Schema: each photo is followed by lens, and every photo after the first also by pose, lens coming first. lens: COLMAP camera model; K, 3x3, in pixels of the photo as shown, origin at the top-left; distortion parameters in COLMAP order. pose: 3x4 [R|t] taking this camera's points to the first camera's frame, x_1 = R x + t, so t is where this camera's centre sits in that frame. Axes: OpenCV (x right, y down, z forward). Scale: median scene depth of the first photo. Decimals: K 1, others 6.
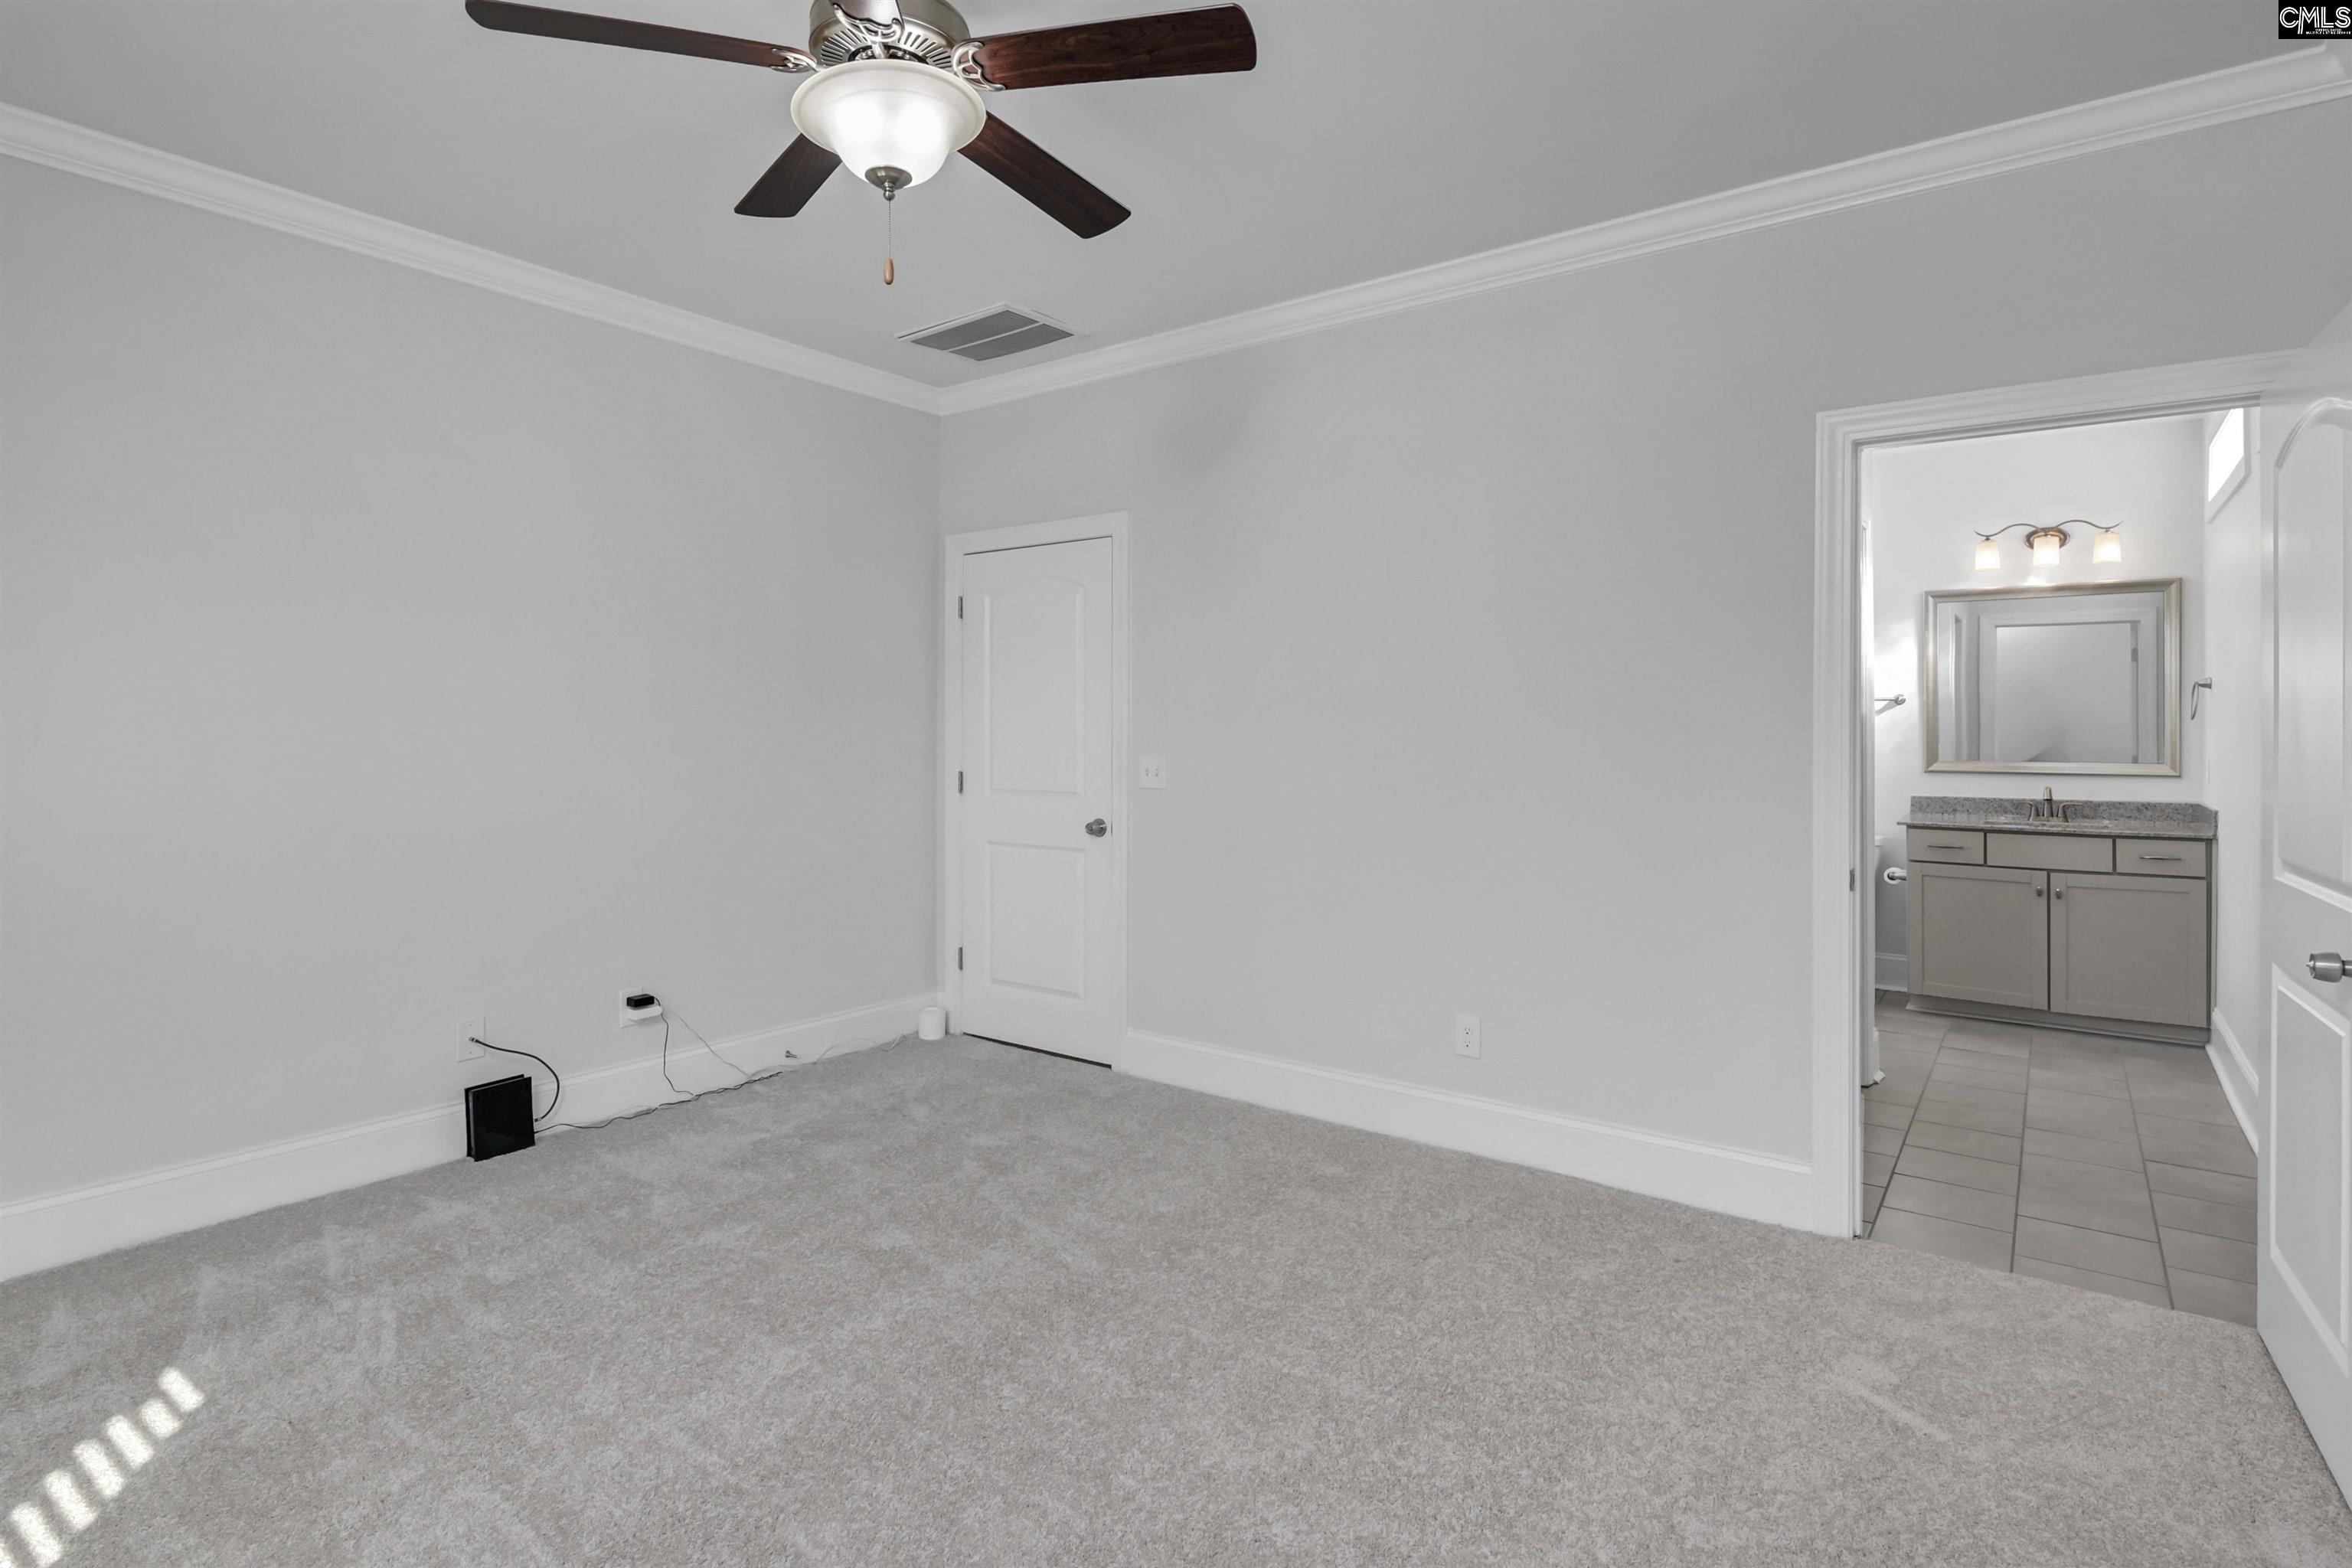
lens RADIAL K [[1165.3, 0, 1178.1], [0, 1165.3, 735.1], [0, 0, 1]] dist [-0.000938, -0.001222]
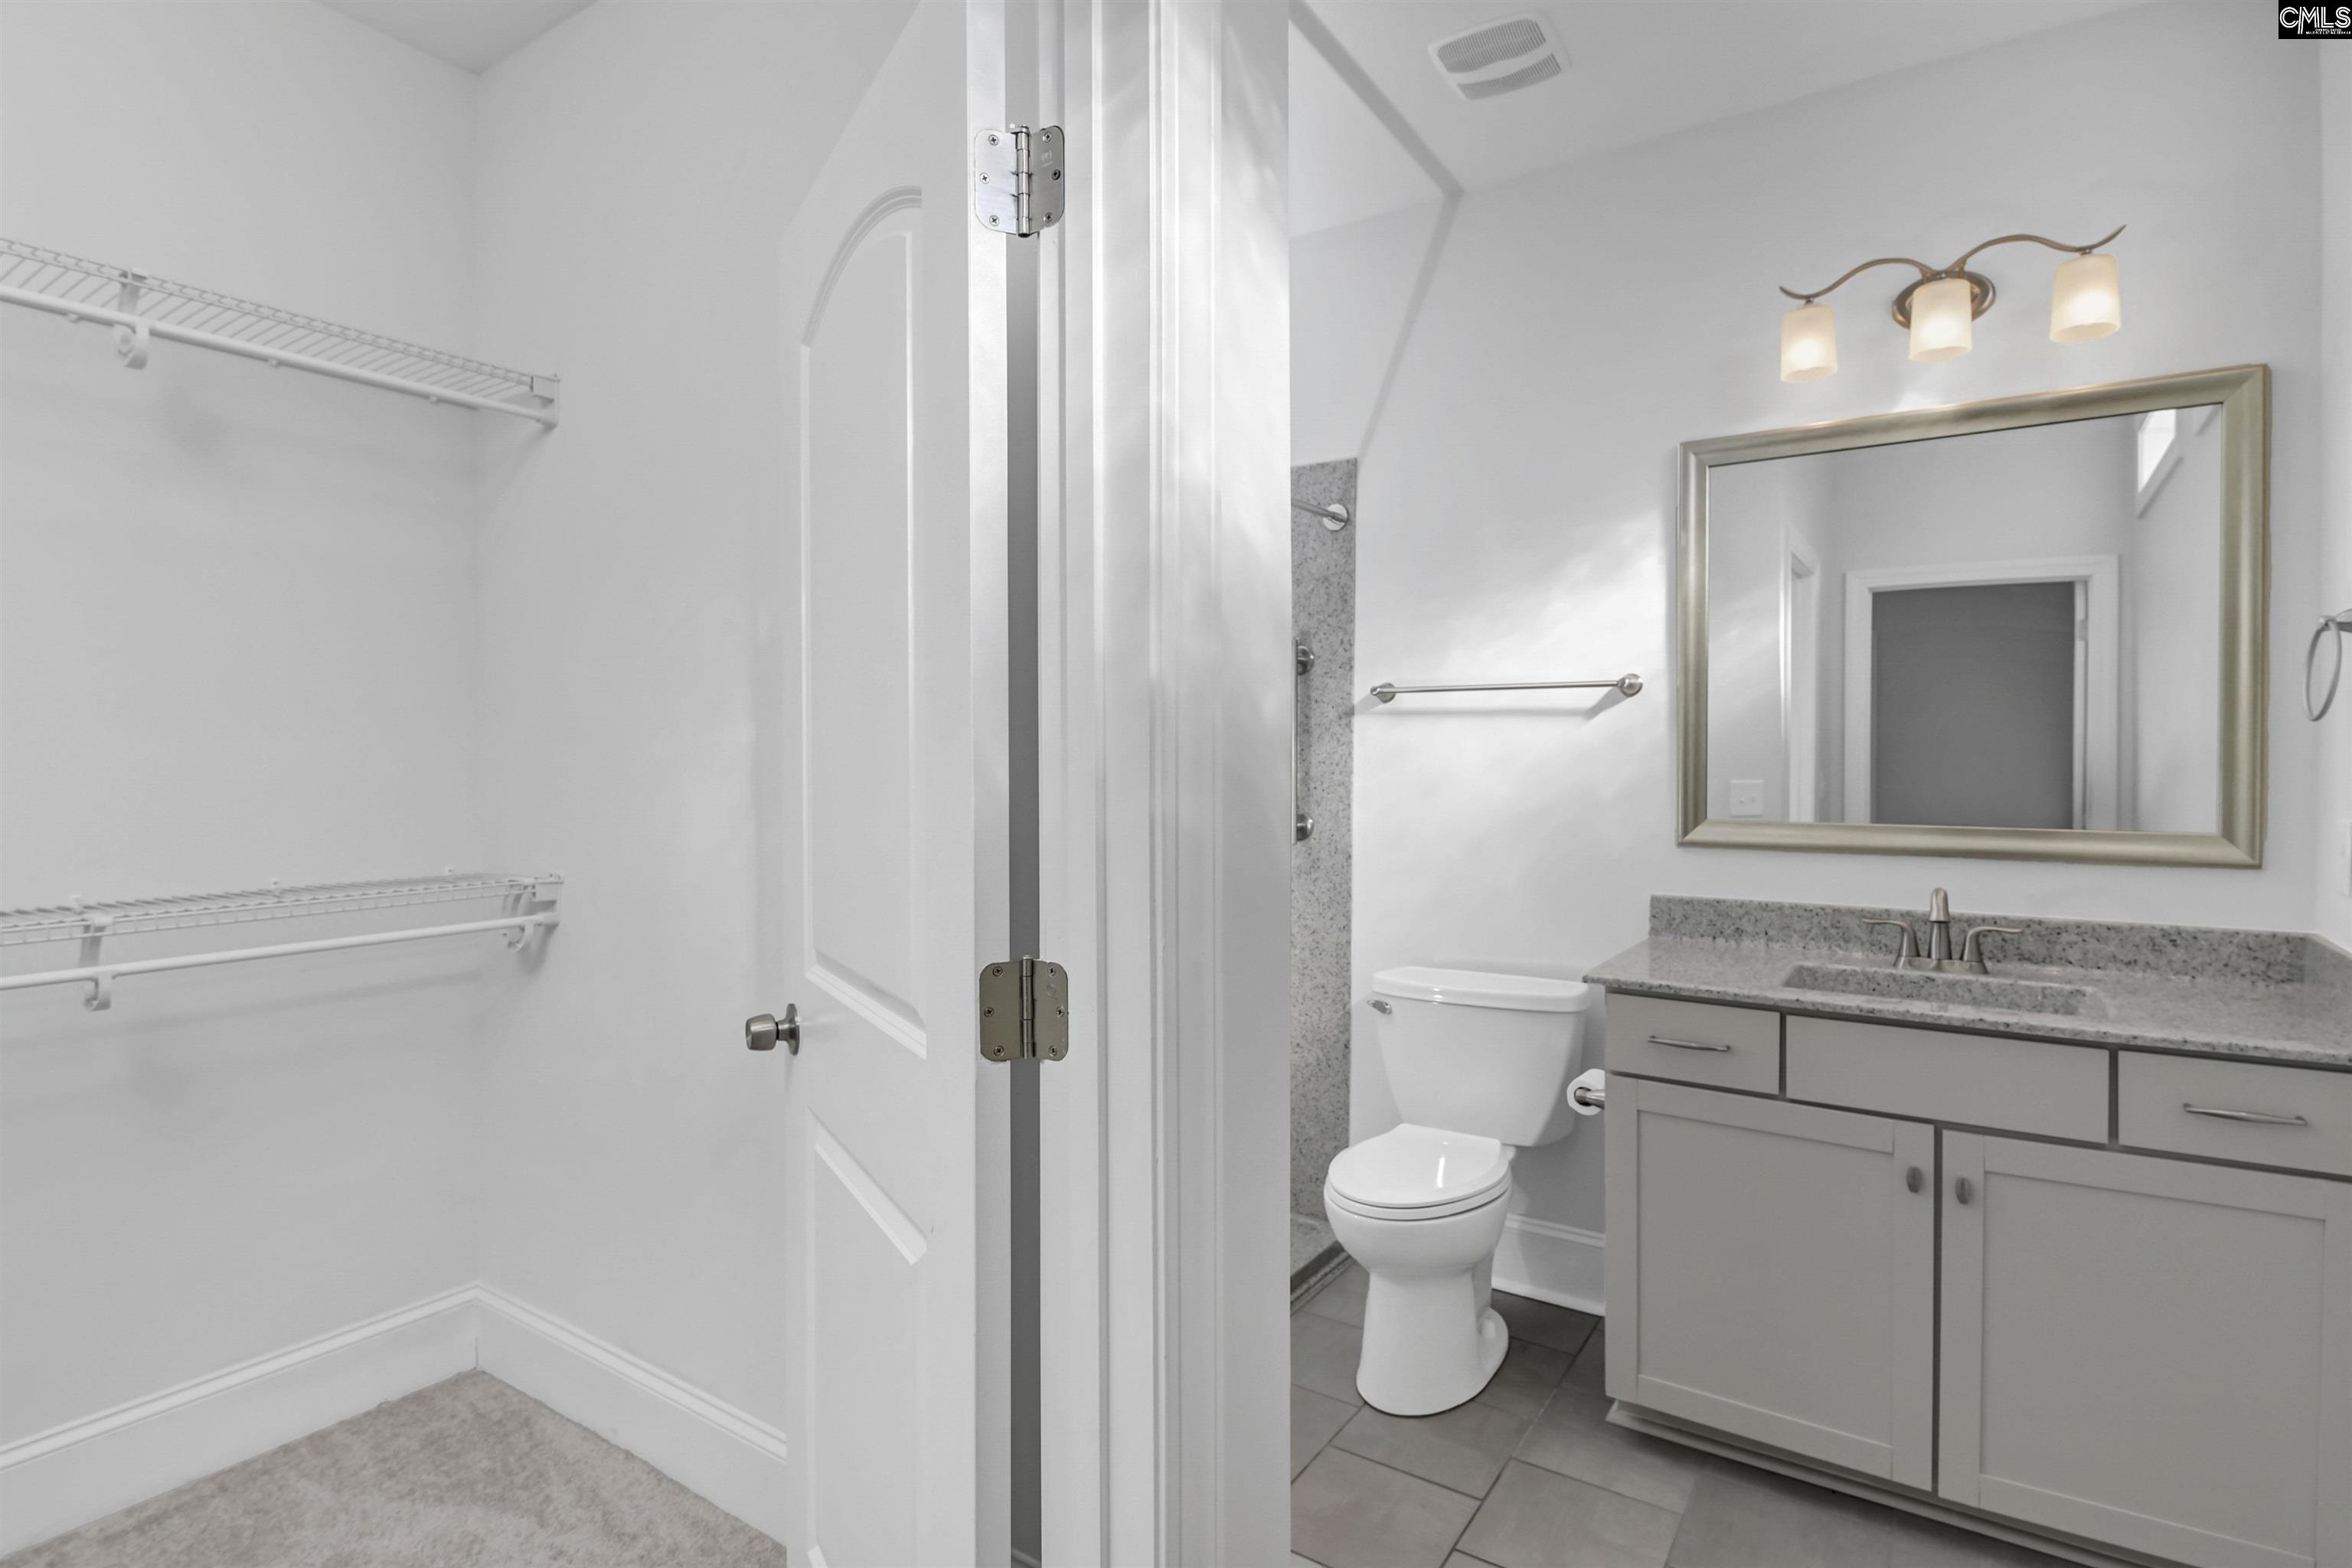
lens RADIAL K [[1165.3, 0, 1176.2], [0, 1165.3, 777.1], [0, 0, 1]] dist [-0.000938, -0.001222]
pose [[0.998613, -0.000269, 0.052659, 0.455257], [-0.000272, 0.999947, 0.010259, 0.001134], [-0.052659, -0.010260, 0.998560, 0.602928]]
